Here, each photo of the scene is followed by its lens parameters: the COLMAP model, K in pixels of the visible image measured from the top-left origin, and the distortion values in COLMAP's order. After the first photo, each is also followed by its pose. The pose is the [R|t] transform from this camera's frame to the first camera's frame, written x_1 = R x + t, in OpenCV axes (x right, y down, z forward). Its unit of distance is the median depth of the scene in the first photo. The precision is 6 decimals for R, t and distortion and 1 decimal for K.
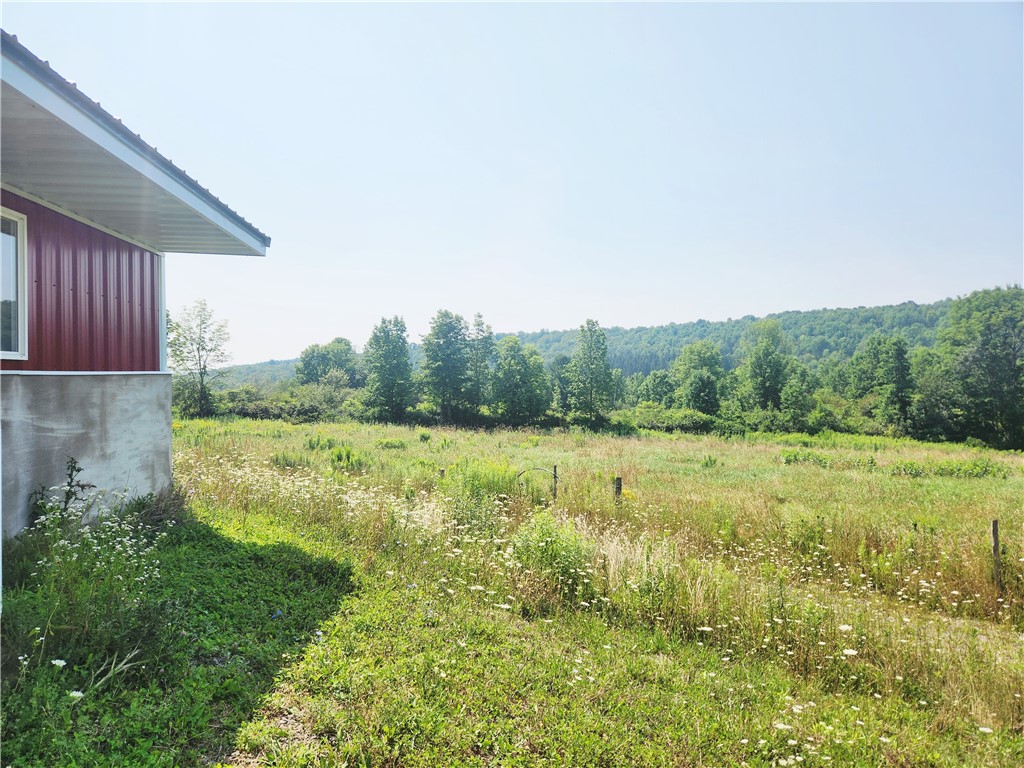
lens RADIAL K [[672.3, 0, 512.0], [0, 672.3, 384.0], [0, 0, 1]] dist [0.102998, -0.077419]
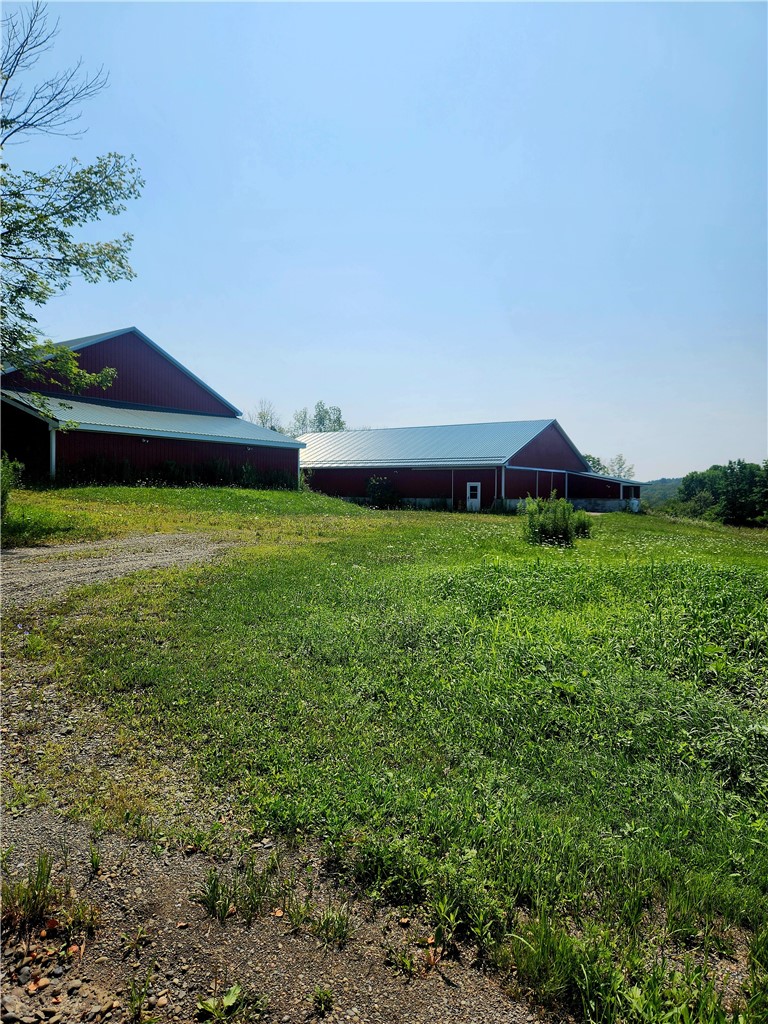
lens RADIAL K [[672.3, 0, 384.0], [0, 672.3, 512.0], [0, 0, 1]] dist [0.102998, -0.077419]
pose [[0.746726, 0.032609, -0.664332, 0.149585], [-0.022664, 0.999465, 0.023585, 0.001902], [0.664746, -0.002555, 0.747065, -0.401486]]
